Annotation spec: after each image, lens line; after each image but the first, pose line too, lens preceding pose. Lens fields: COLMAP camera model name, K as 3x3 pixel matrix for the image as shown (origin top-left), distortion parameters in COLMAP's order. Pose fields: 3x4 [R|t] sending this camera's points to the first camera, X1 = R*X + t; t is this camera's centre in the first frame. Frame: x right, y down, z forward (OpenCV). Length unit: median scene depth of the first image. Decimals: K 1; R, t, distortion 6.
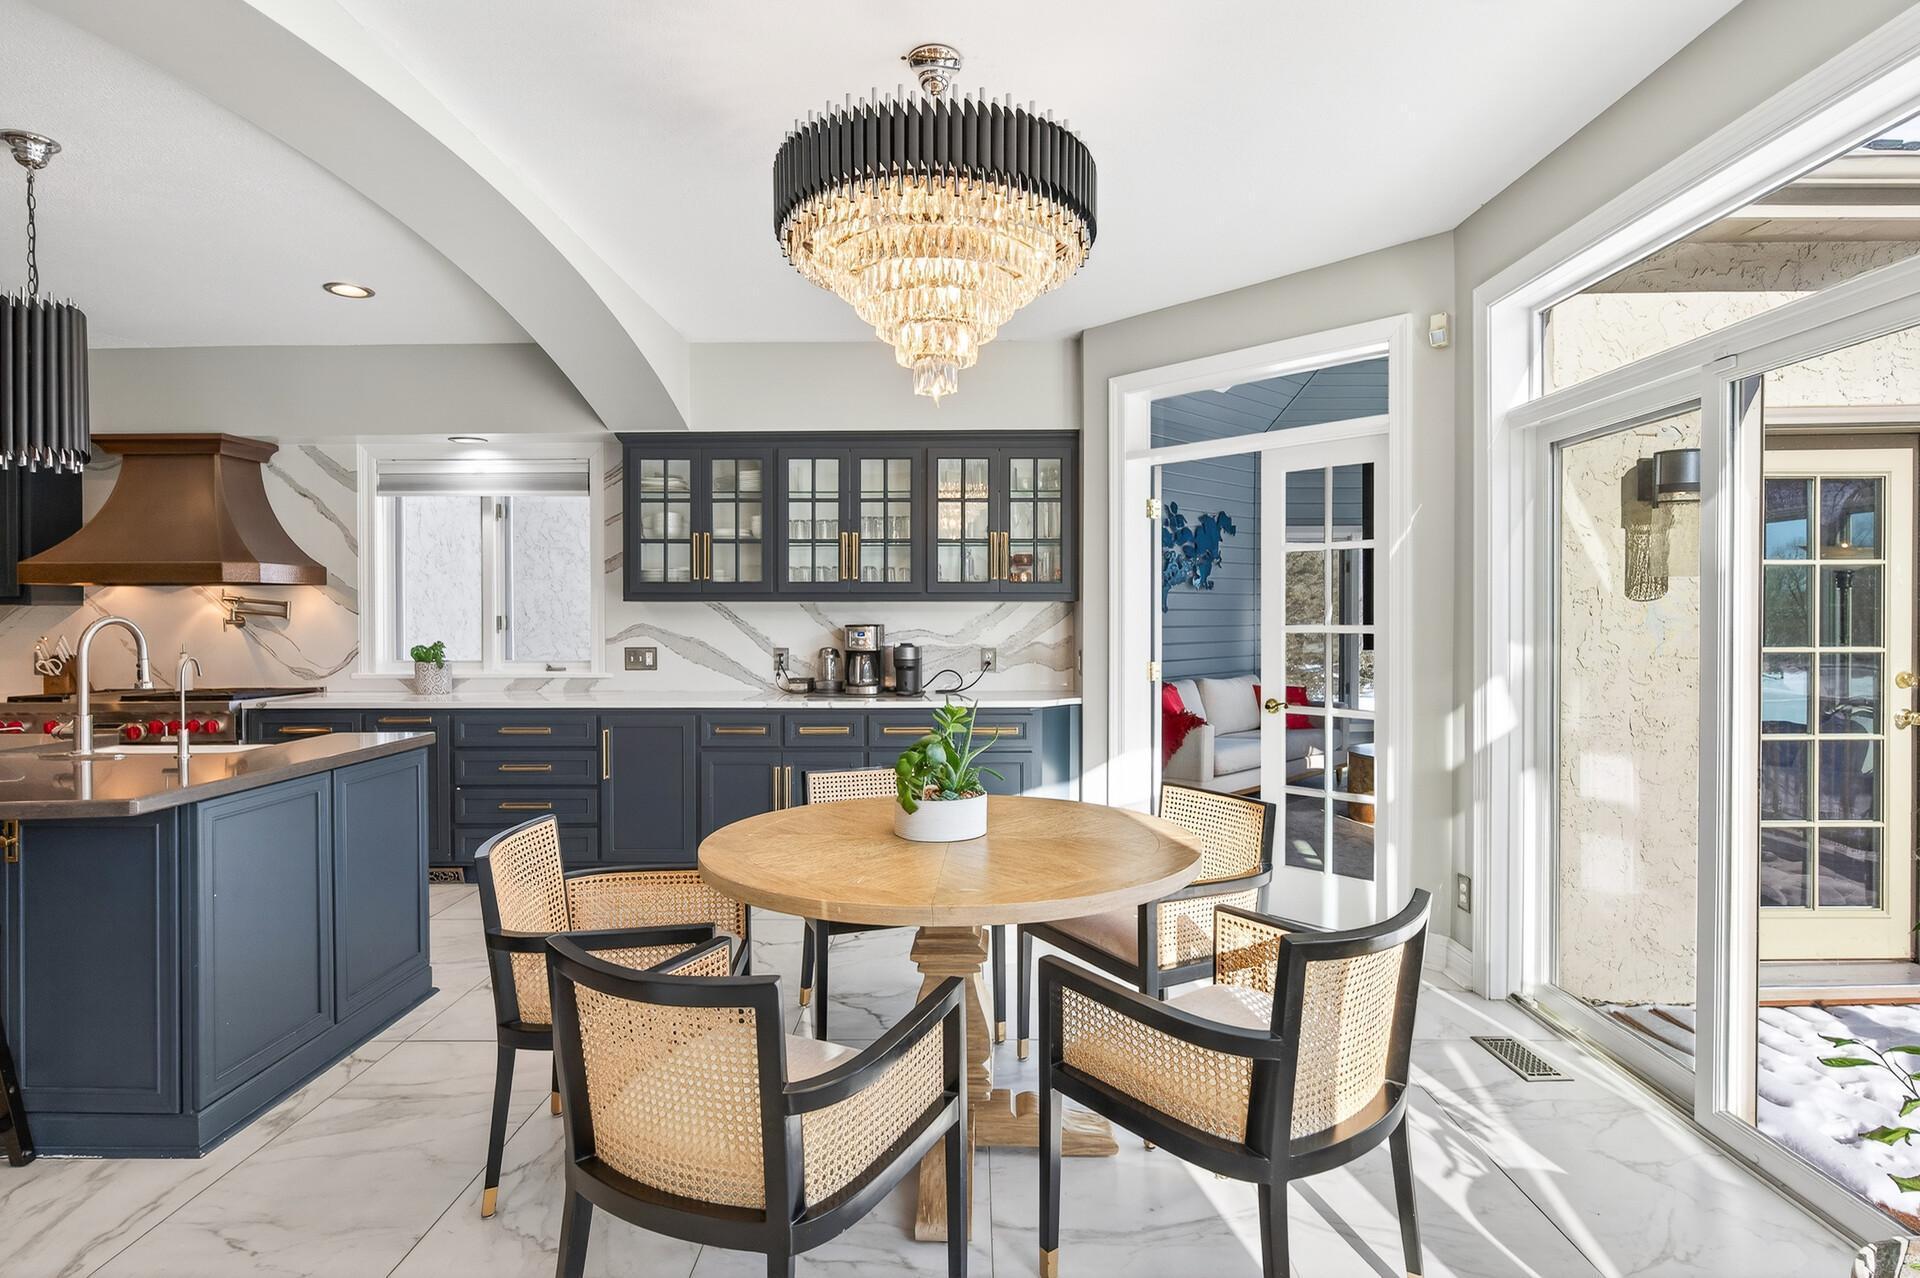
lens RADIAL K [[981.5, 0, 957.6], [0, 981.5, 621.6], [0, 0, 1]] dist [-0.002905, -0.000697]
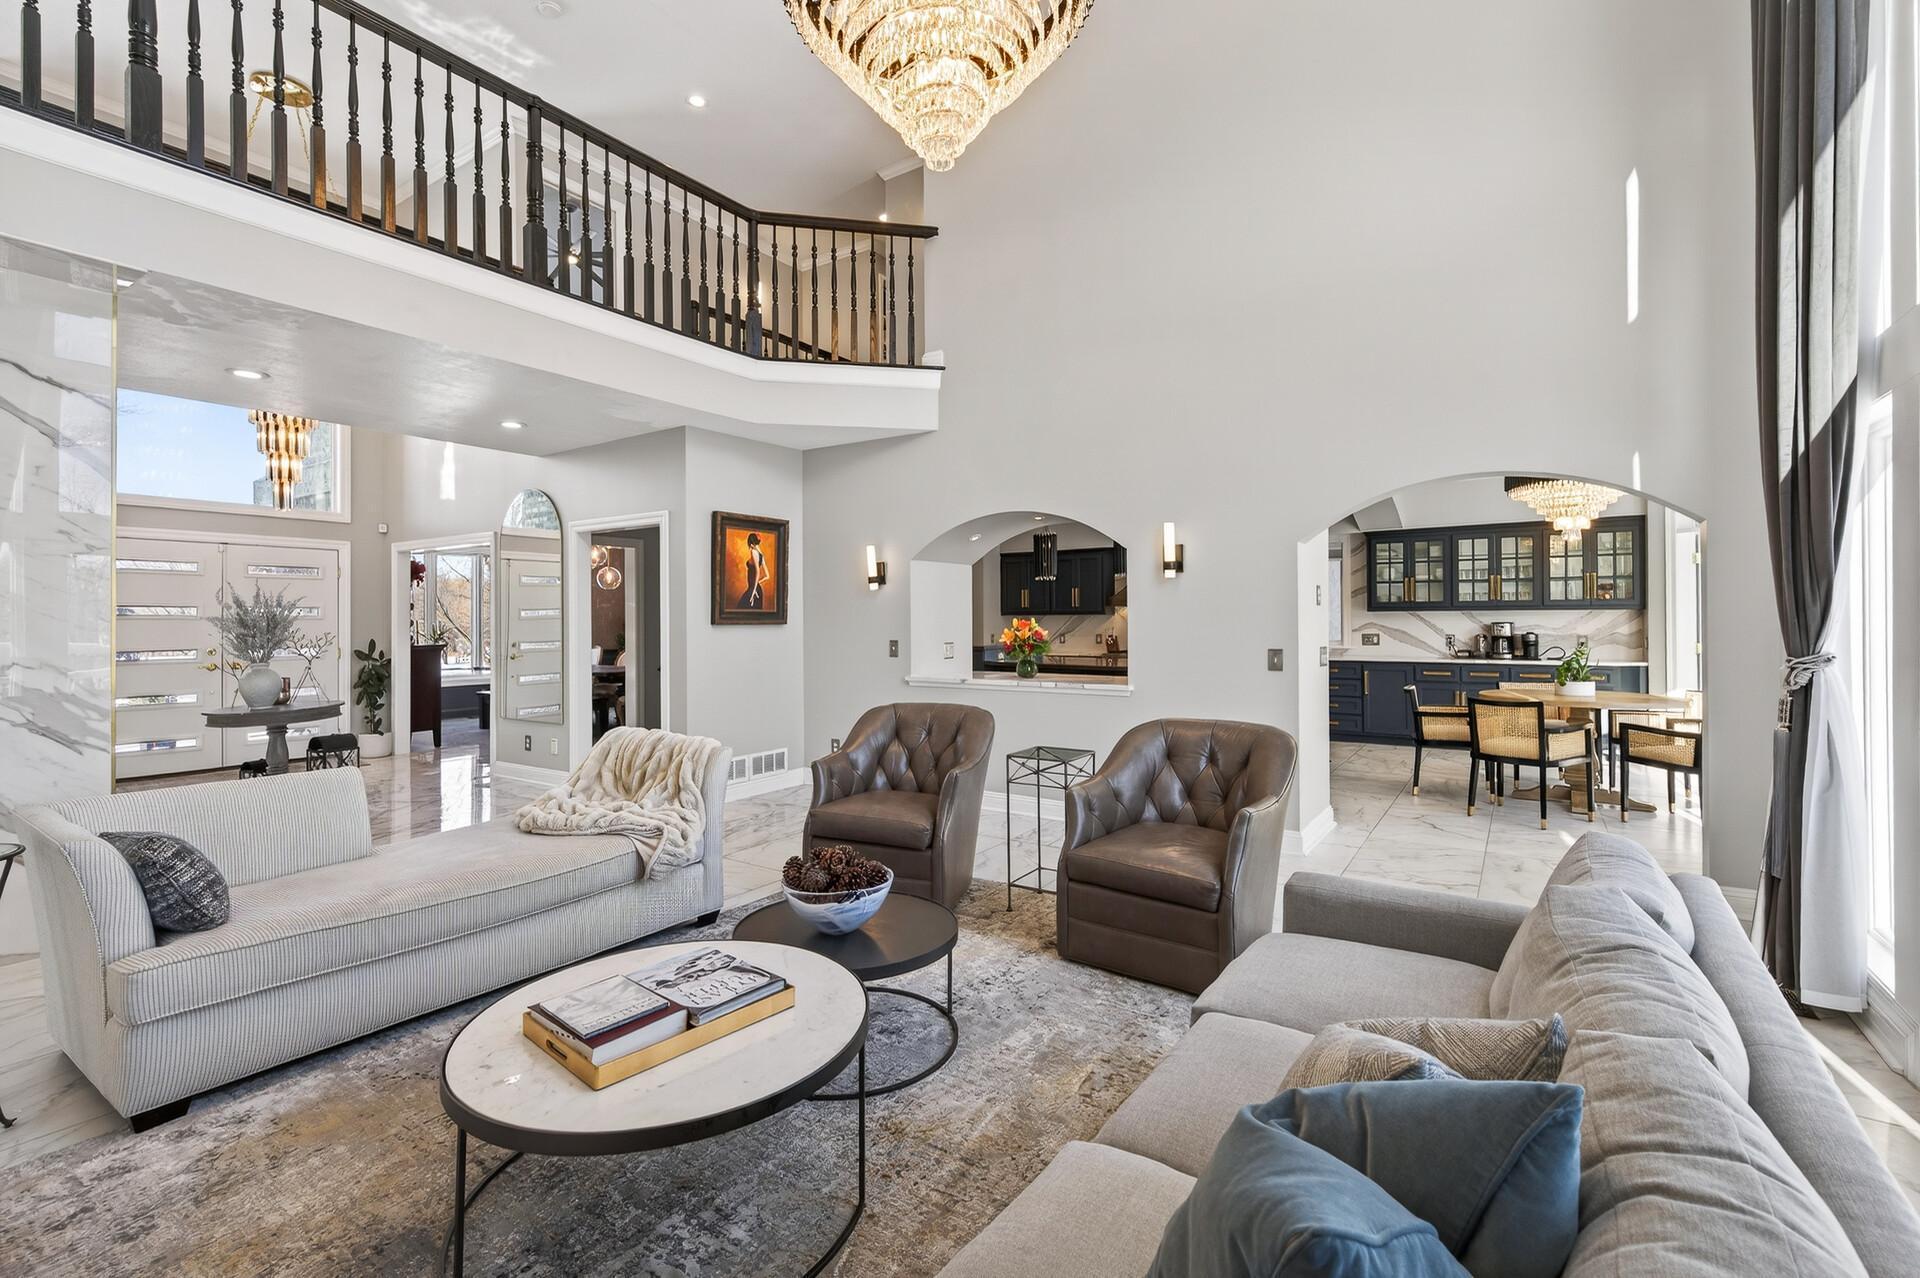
lens RADIAL K [[841.4, 0, 955.8], [0, 841.4, 615.5], [0, 0, 1]] dist [0.002063, 0.000200]
pose [[0.835000, -0.004232, -0.550234, -0.082180], [-0.000767, 0.999961, -0.008855, 0.004761], [0.550250, 0.007815, 0.834964, -0.975874]]
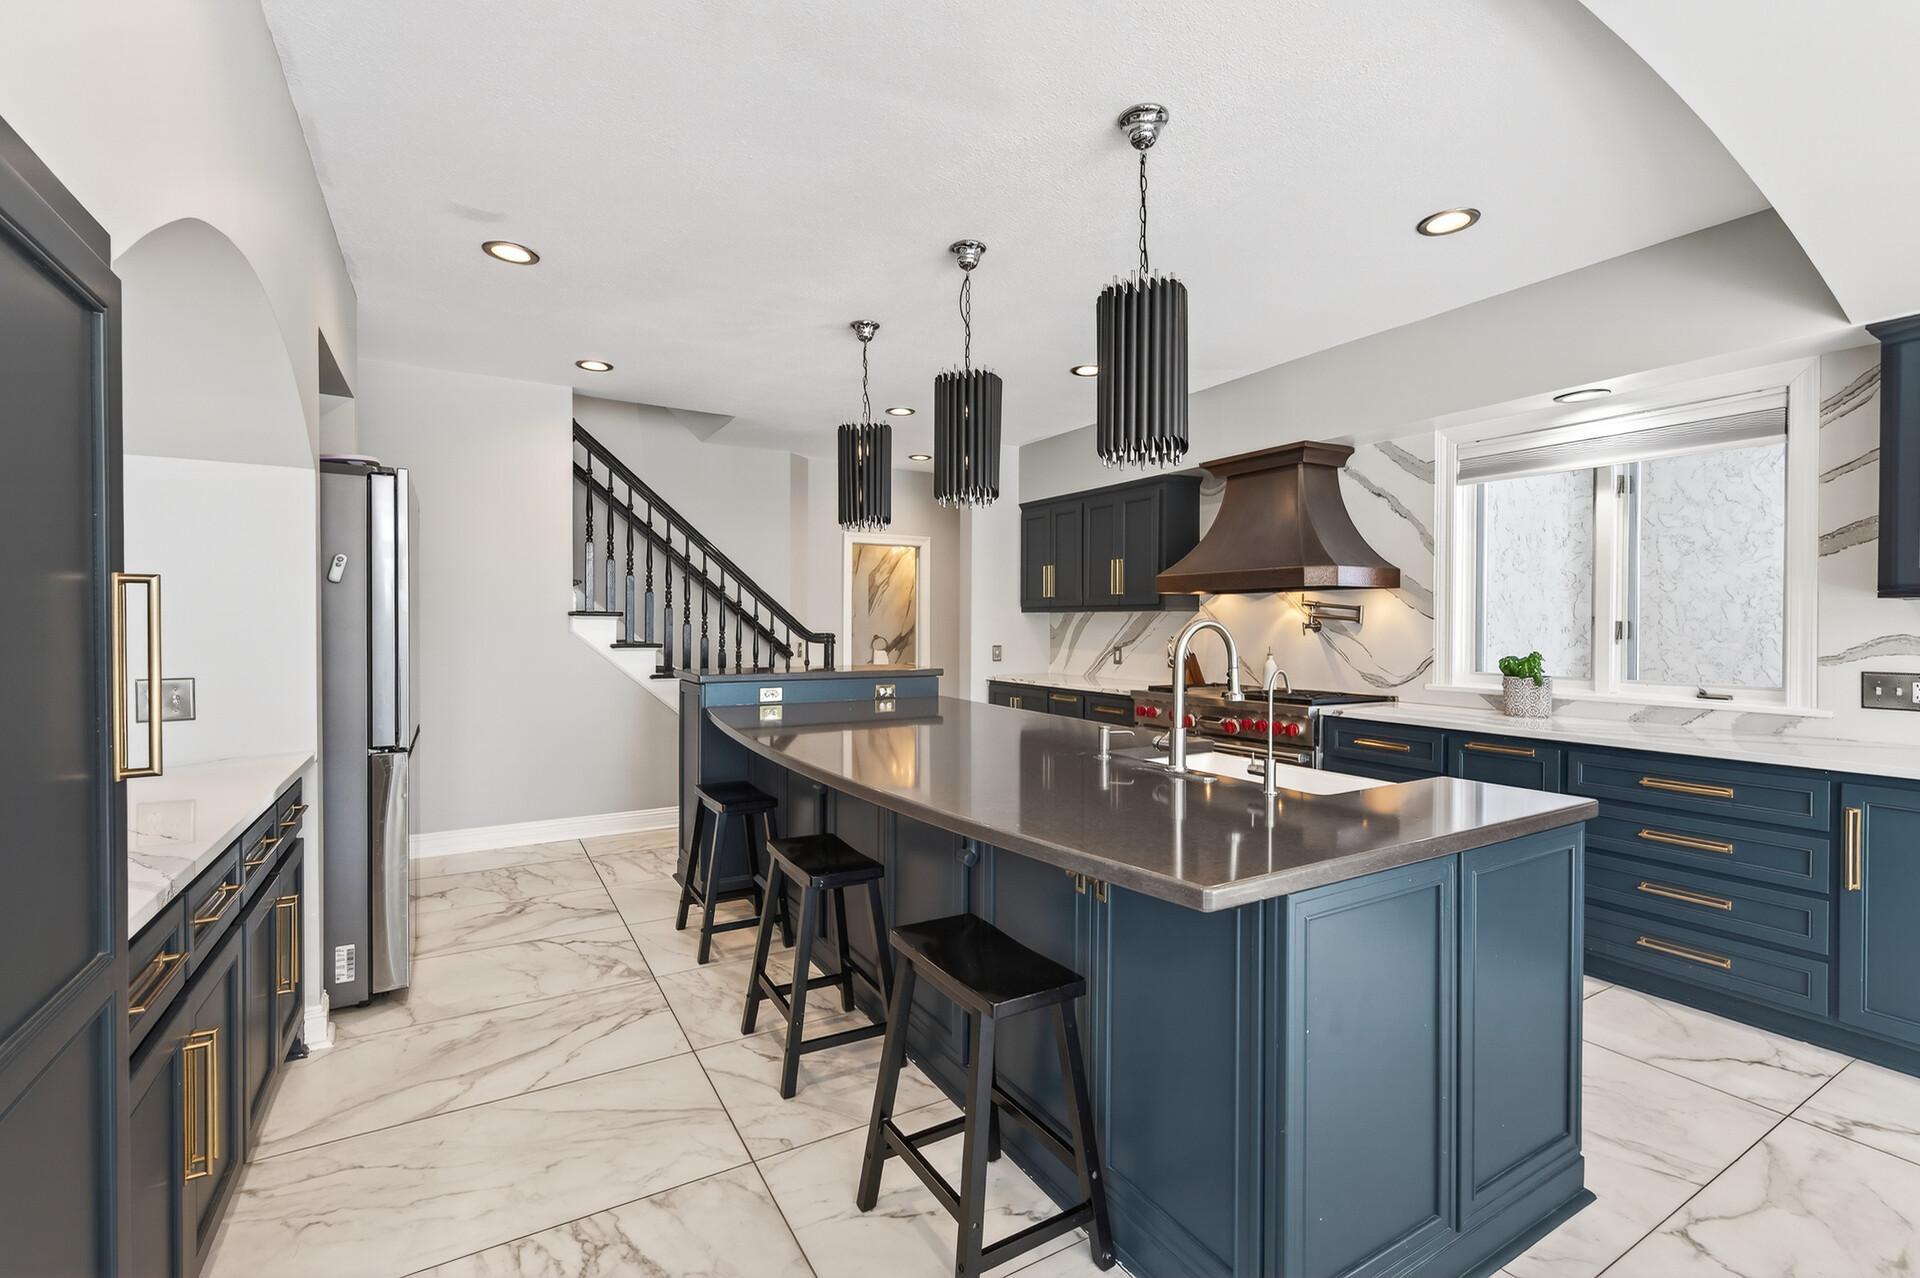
lens RADIAL K [[839.0, 0, 957.2], [0, 839.0, 634.7], [0, 0, 1]] dist [0.003426, 0.000295]
pose [[0.519444, 0.017253, -0.854330, -0.185436], [-0.009129, 0.999851, 0.014642, -0.000125], [0.854456, 0.000194, 0.519524, 0.232259]]
